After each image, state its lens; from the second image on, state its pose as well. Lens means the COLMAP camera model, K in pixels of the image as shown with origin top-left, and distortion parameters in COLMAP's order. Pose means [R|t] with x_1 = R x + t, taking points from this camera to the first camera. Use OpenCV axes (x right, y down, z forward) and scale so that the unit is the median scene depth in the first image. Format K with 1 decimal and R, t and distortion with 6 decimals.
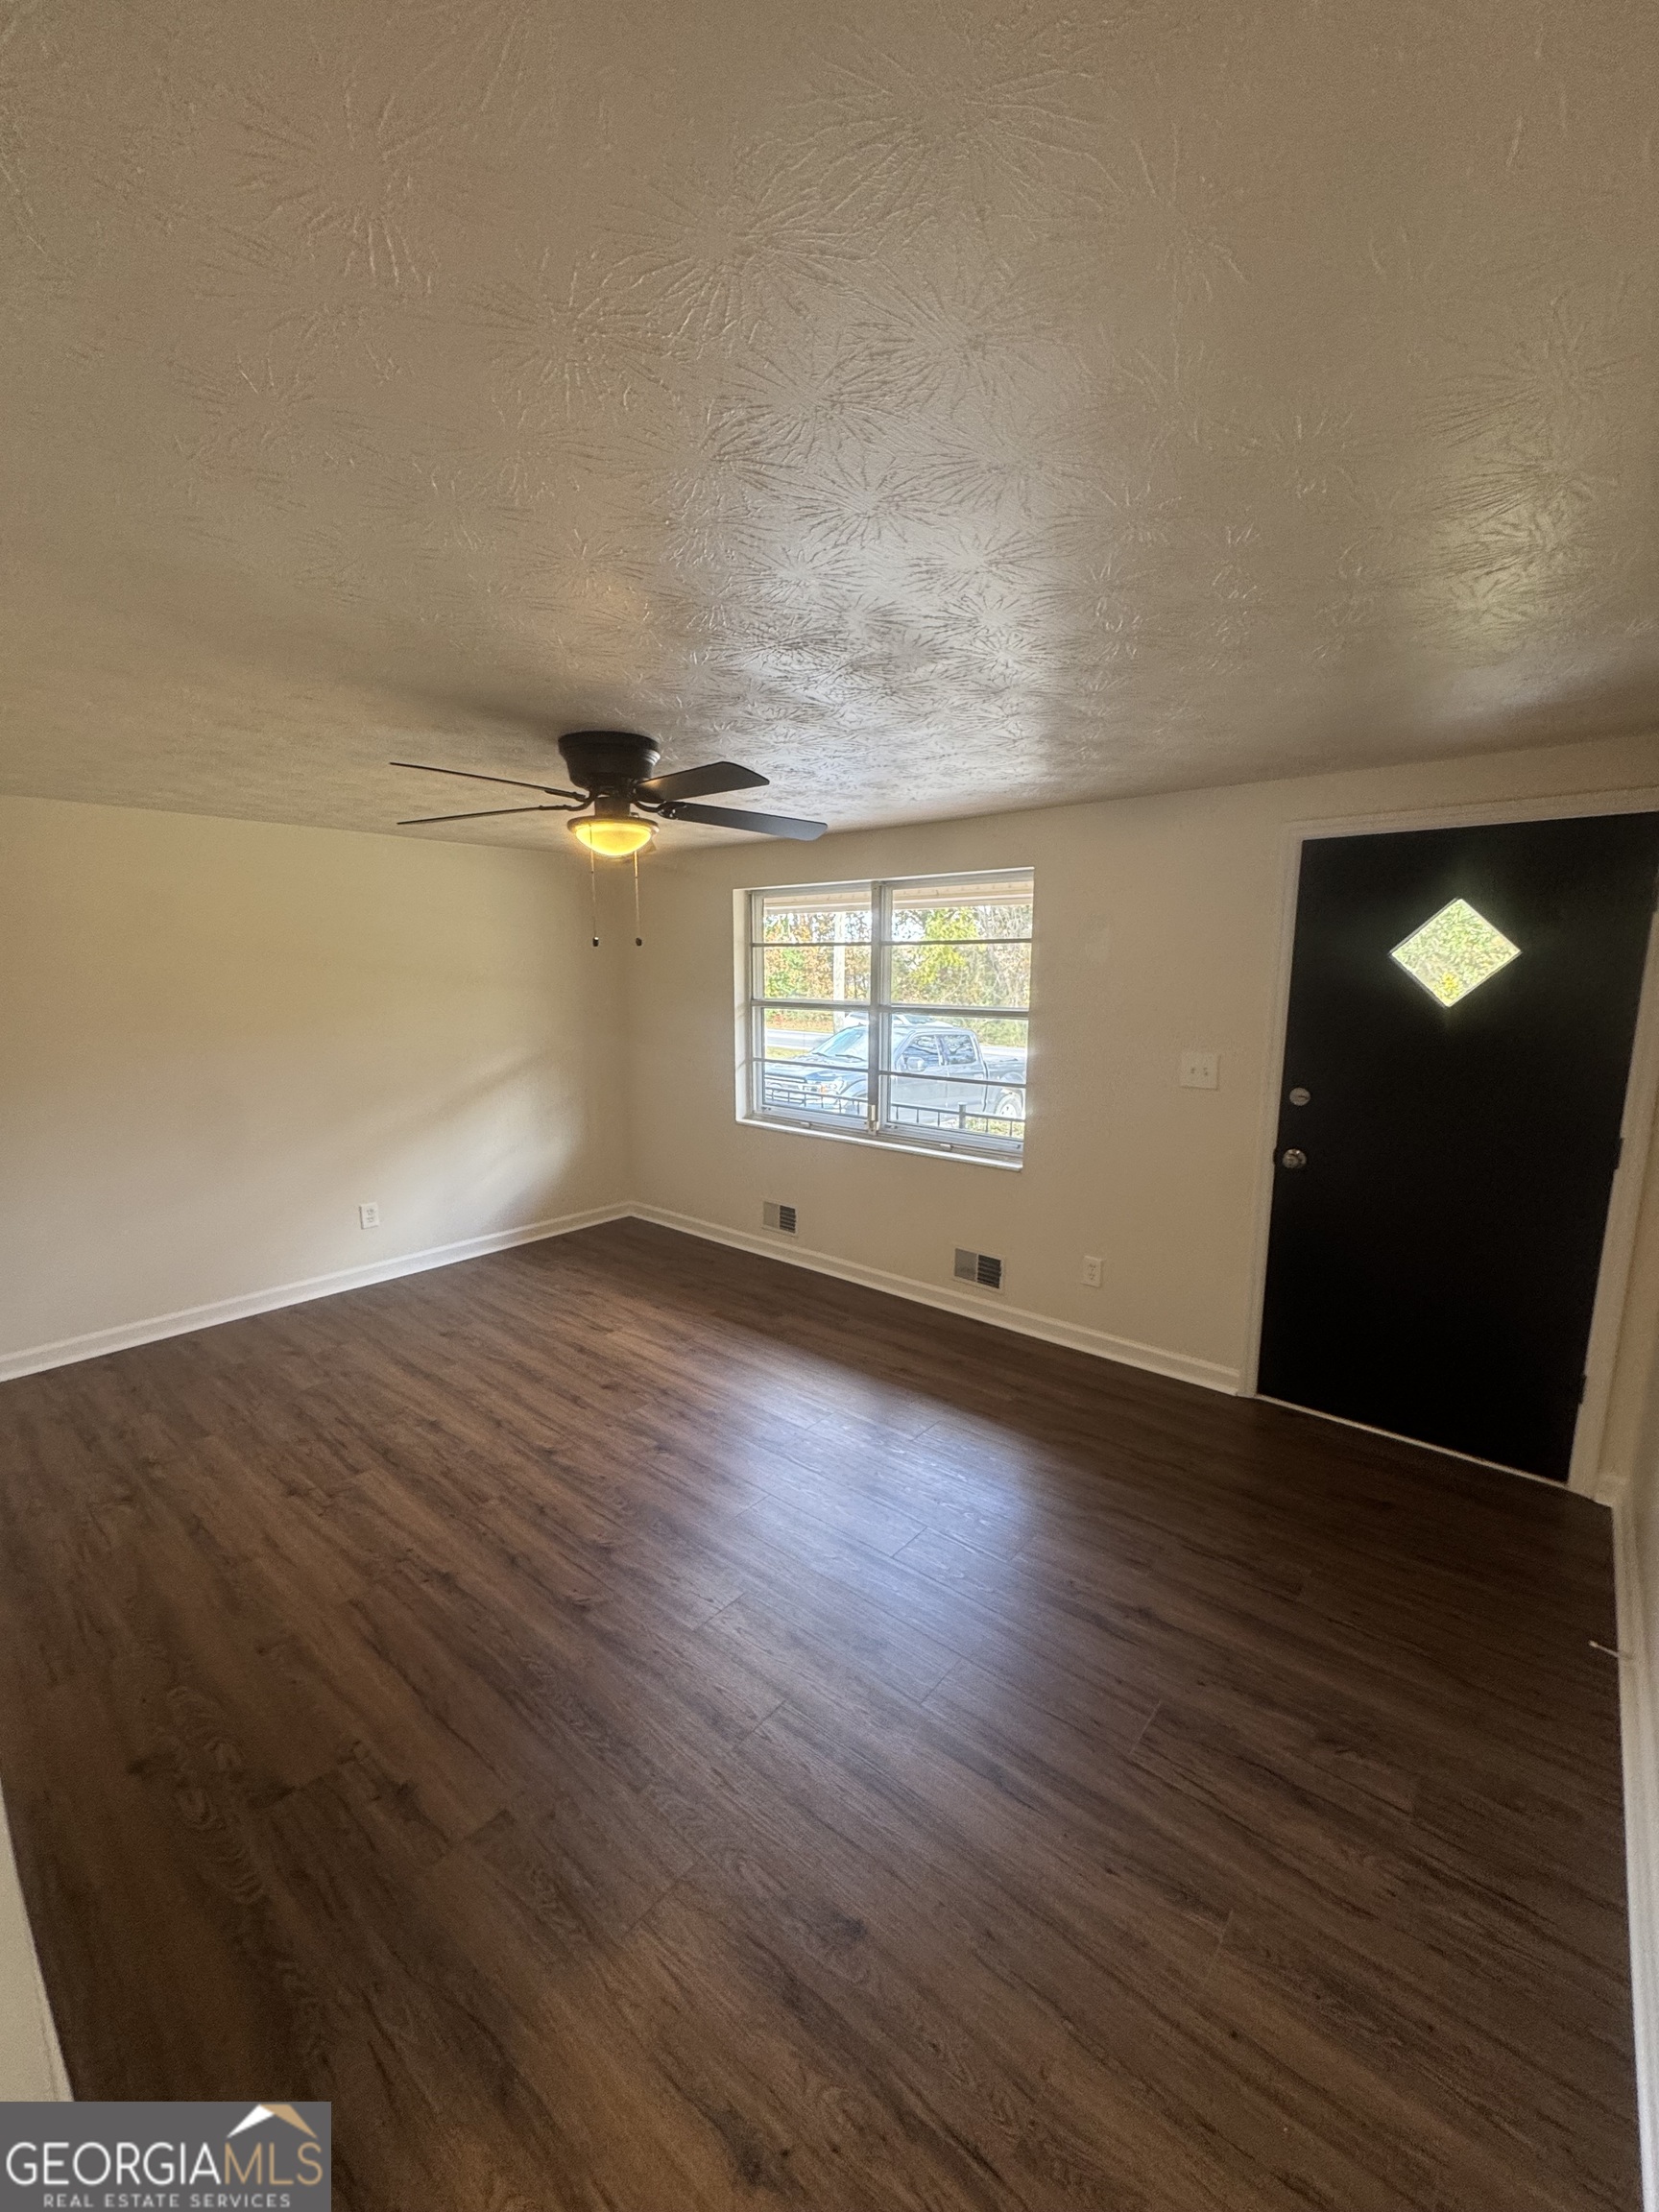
lens RADIAL K [[880.1, 0, 822.4], [0, 880.1, 1103.6], [0, 0, 1]] dist [-0.009343, 0.001790]
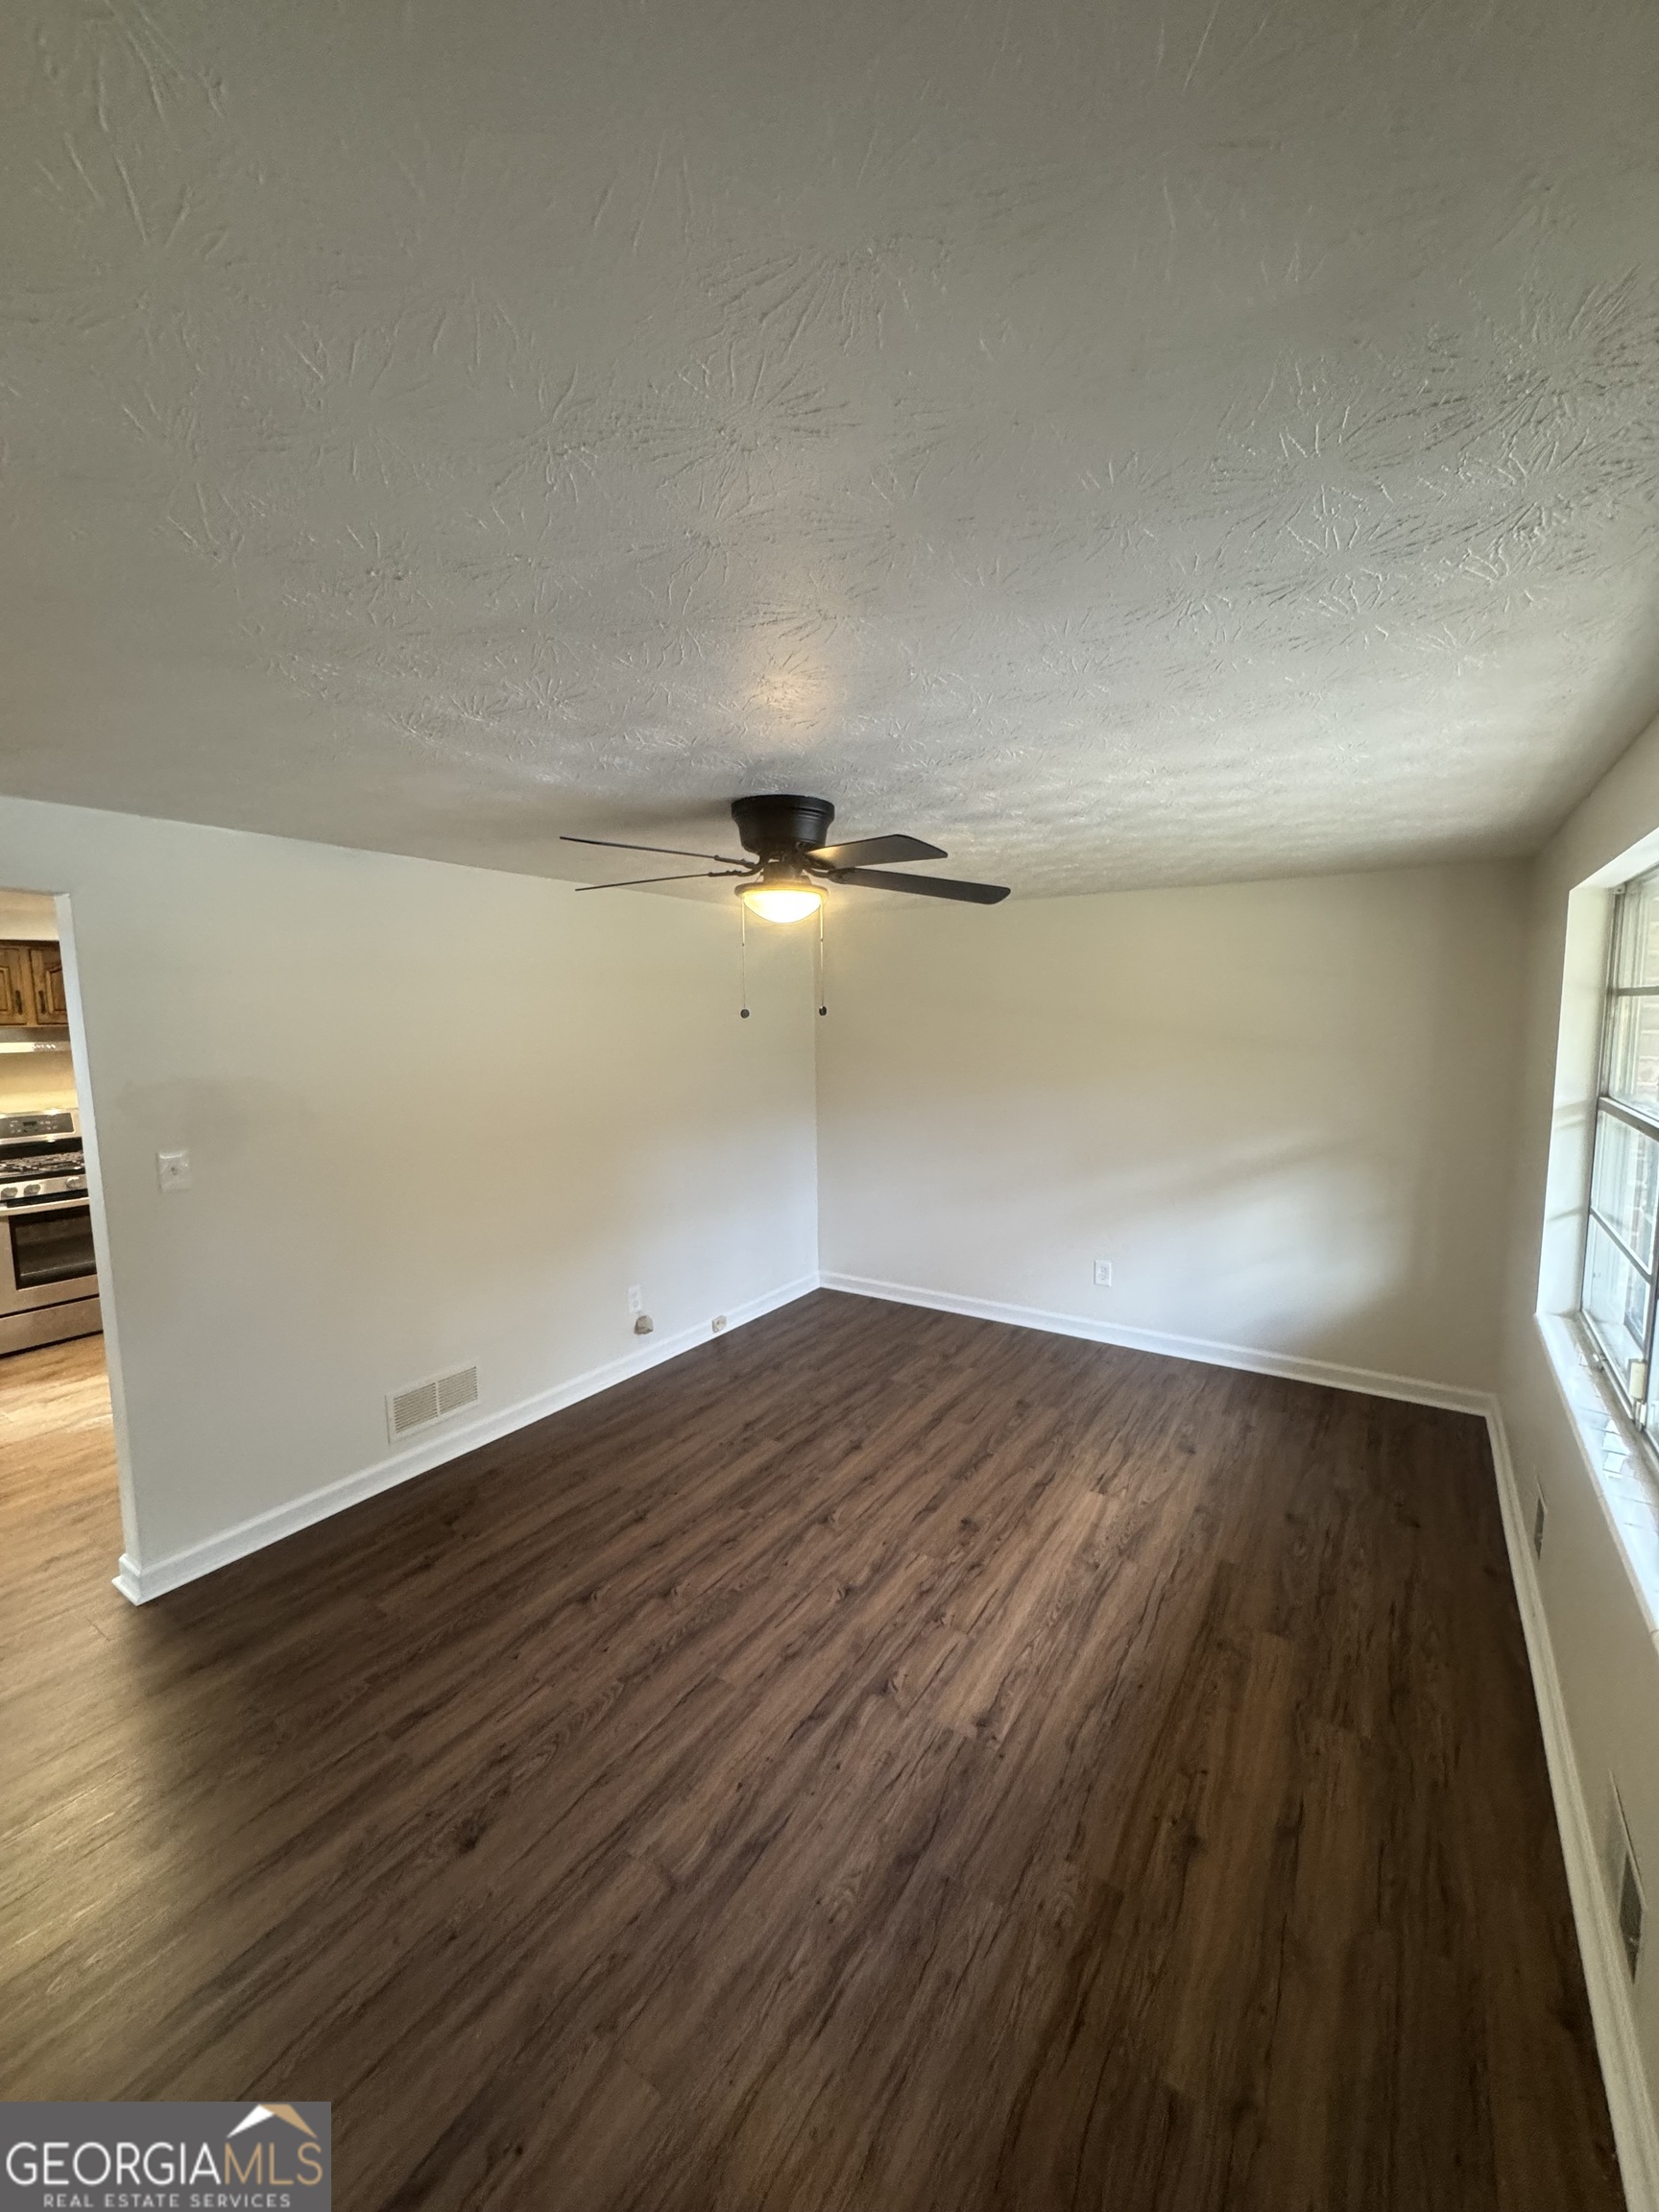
lens RADIAL K [[880.1, 0, 822.4], [0, 880.1, 1103.6], [0, 0, 1]] dist [-0.009343, 0.001790]
pose [[0.130667, 0.103858, -0.985972, 0.514028], [-0.149240, 0.985227, 0.084001, -0.123817], [0.980129, 0.136170, 0.144236, 0.659060]]
